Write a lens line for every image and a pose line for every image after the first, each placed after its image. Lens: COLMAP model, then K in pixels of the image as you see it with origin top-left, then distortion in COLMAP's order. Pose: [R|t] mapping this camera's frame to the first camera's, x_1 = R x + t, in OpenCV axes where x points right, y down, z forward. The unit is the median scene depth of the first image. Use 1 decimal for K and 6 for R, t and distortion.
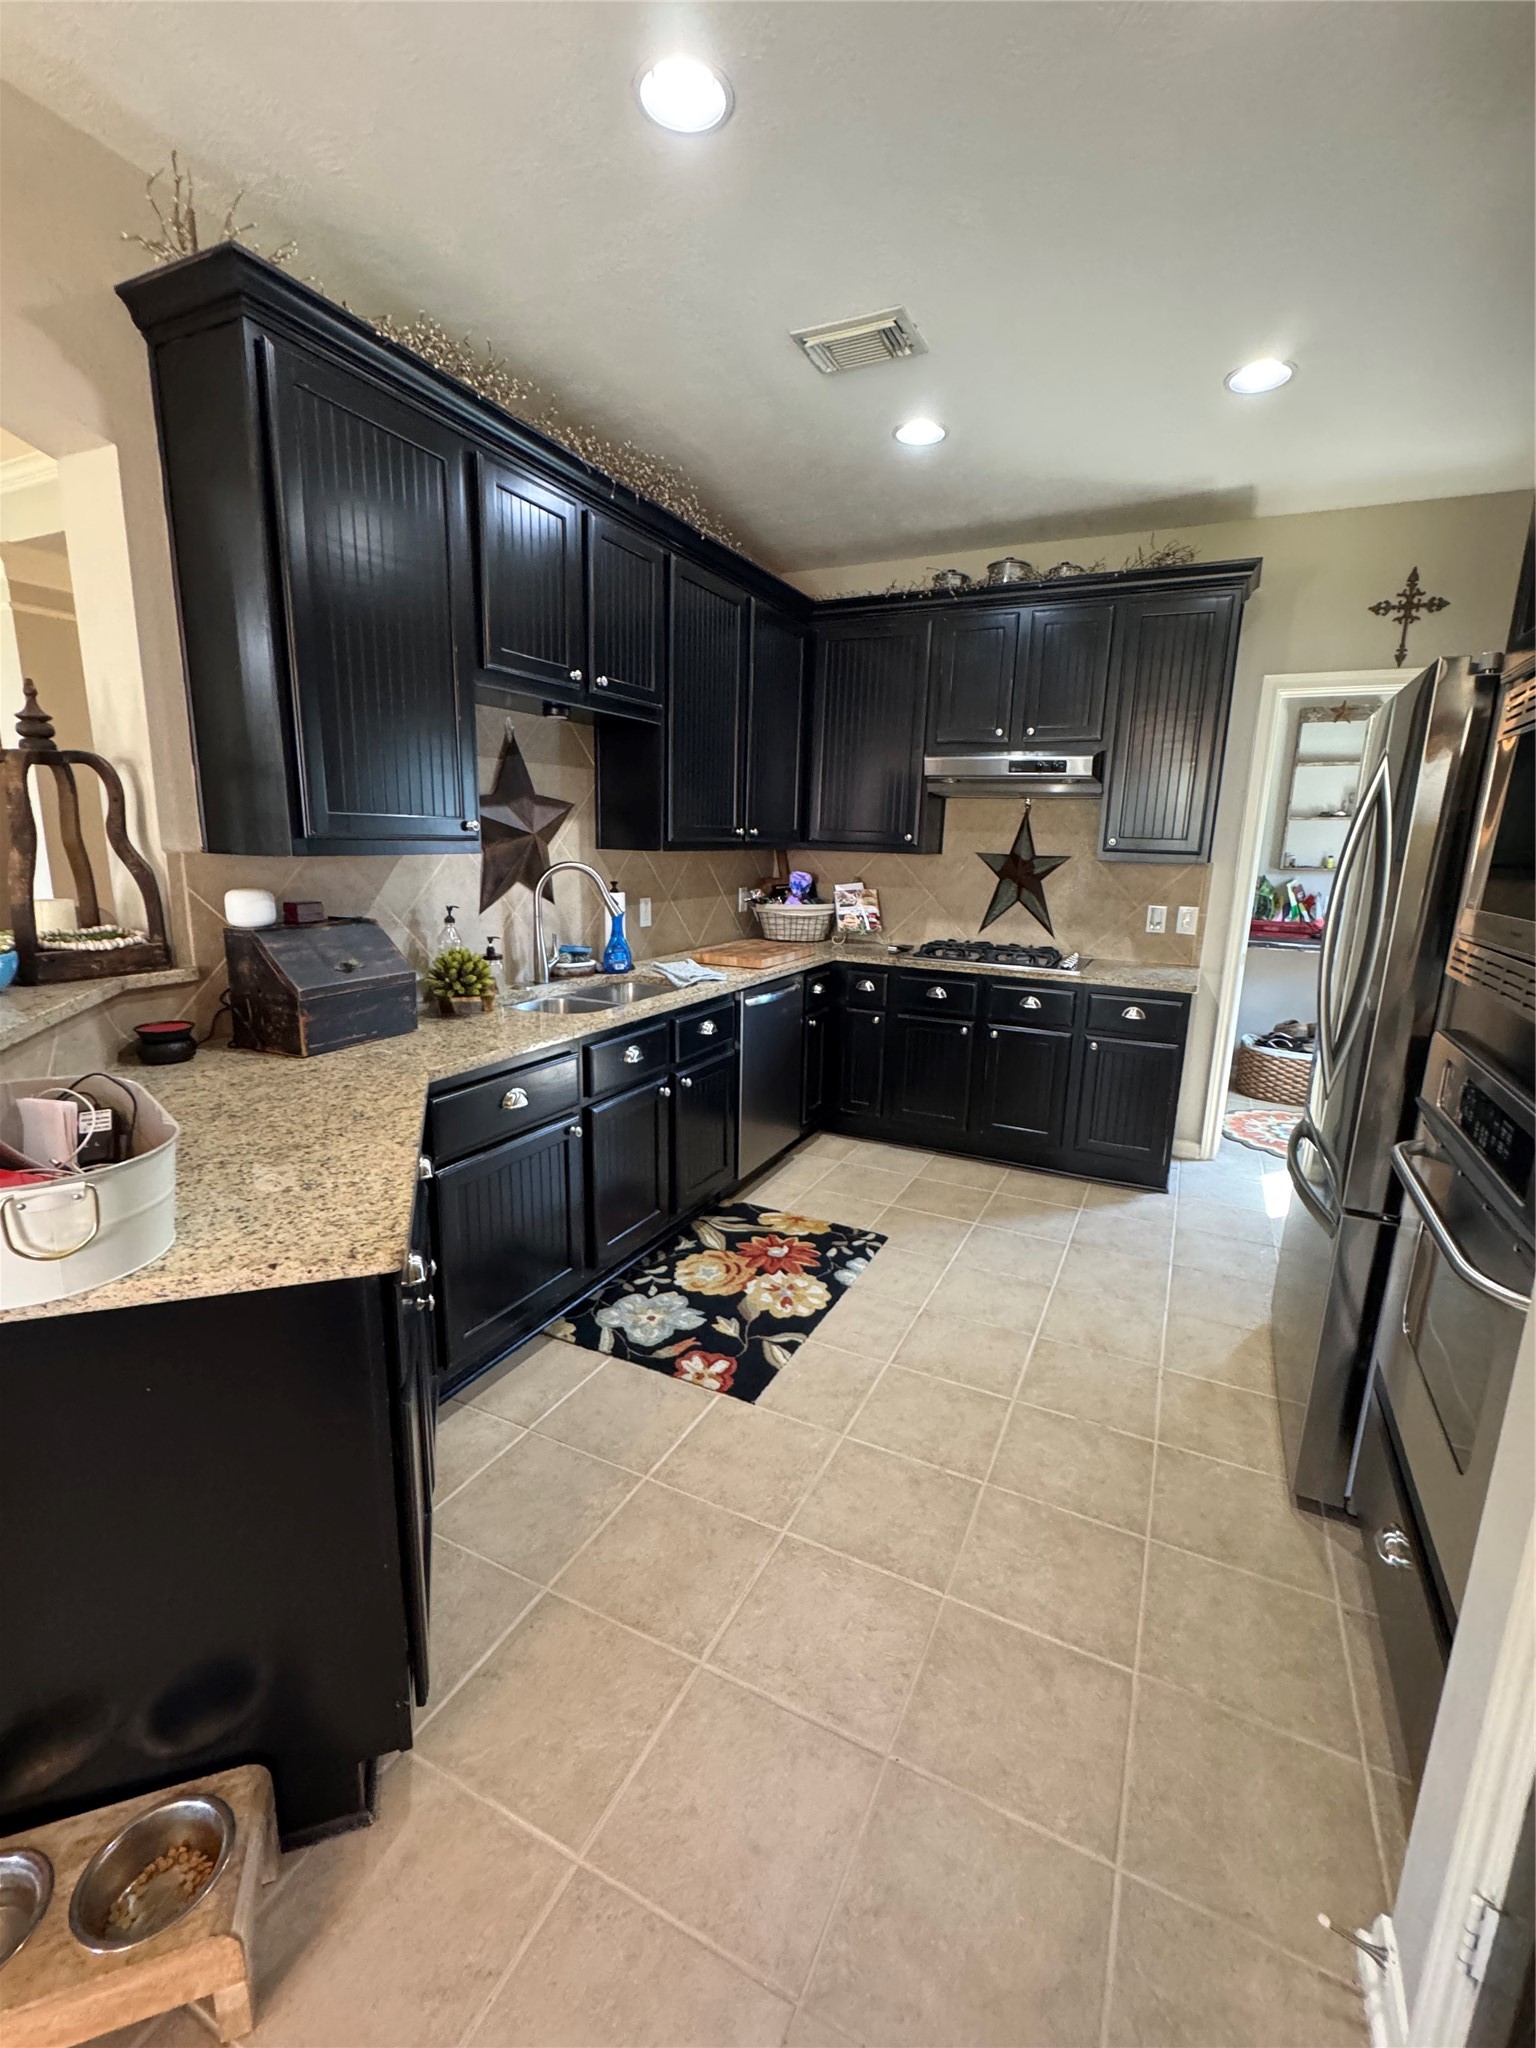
lens RADIAL K [[883.0, 0, 774.7], [0, 883.0, 1022.7], [0, 0, 1]] dist [-0.004902, 0.000331]
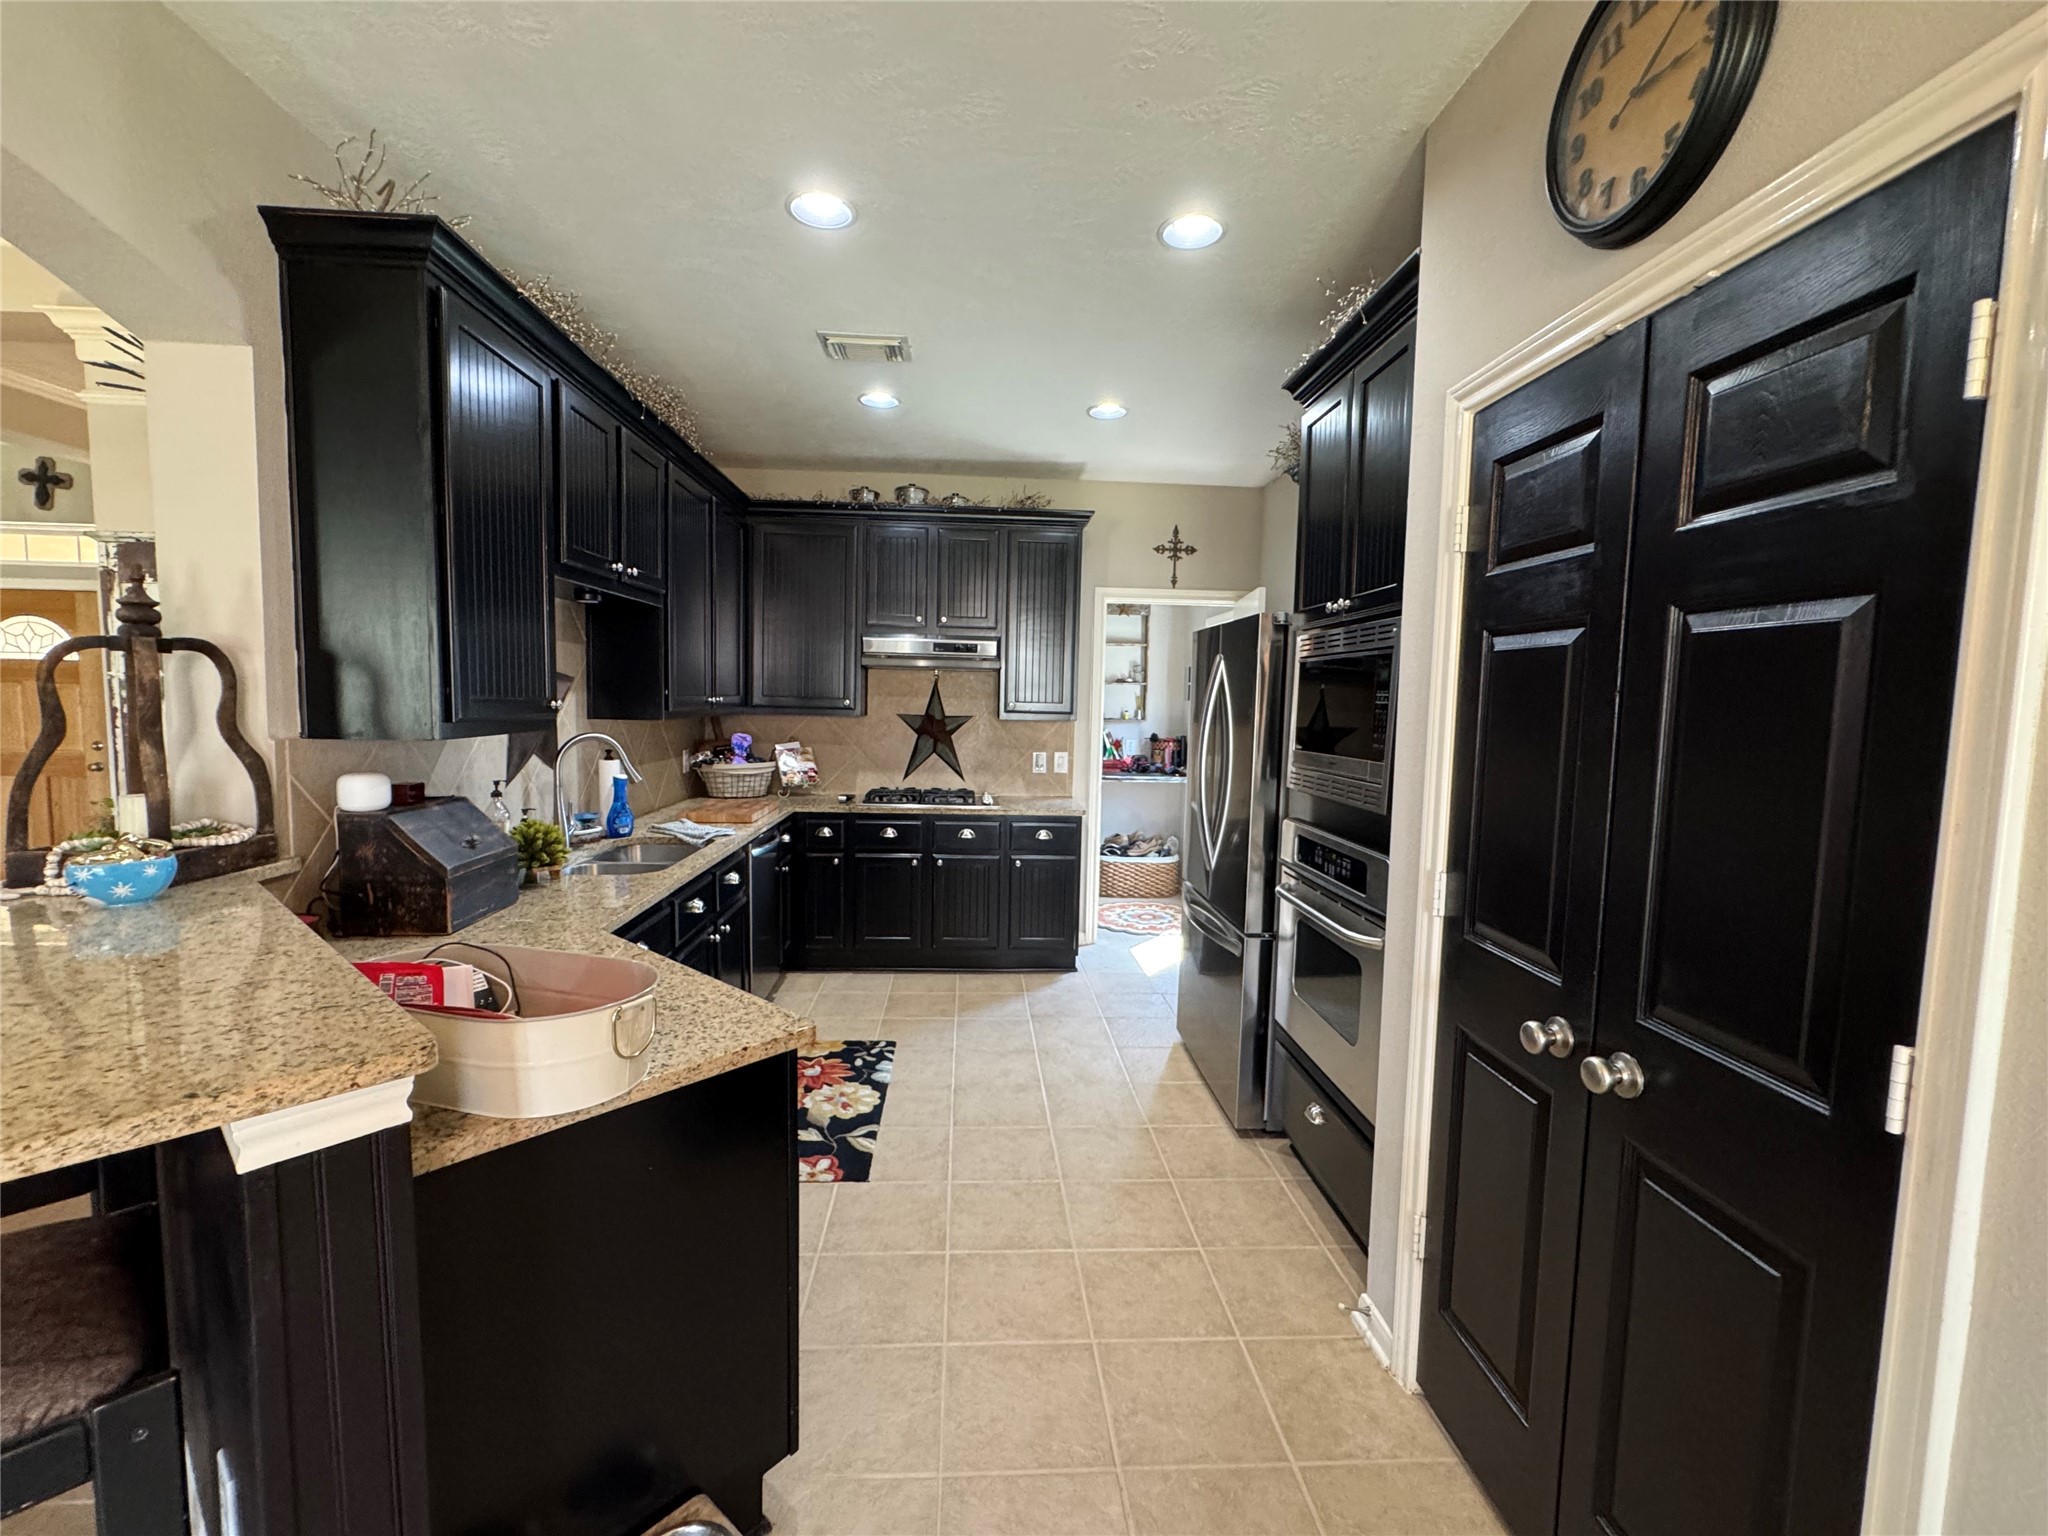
lens RADIAL K [[883.0, 0, 1030.4], [0, 883.0, 765.2], [0, 0, 1]] dist [-0.004902, 0.000331]
pose [[0.866572, -0.044677, 0.497049, -0.288617], [0.103627, 0.990385, -0.091647, 0.005492], [-0.488175, 0.130926, 0.862869, -0.148513]]
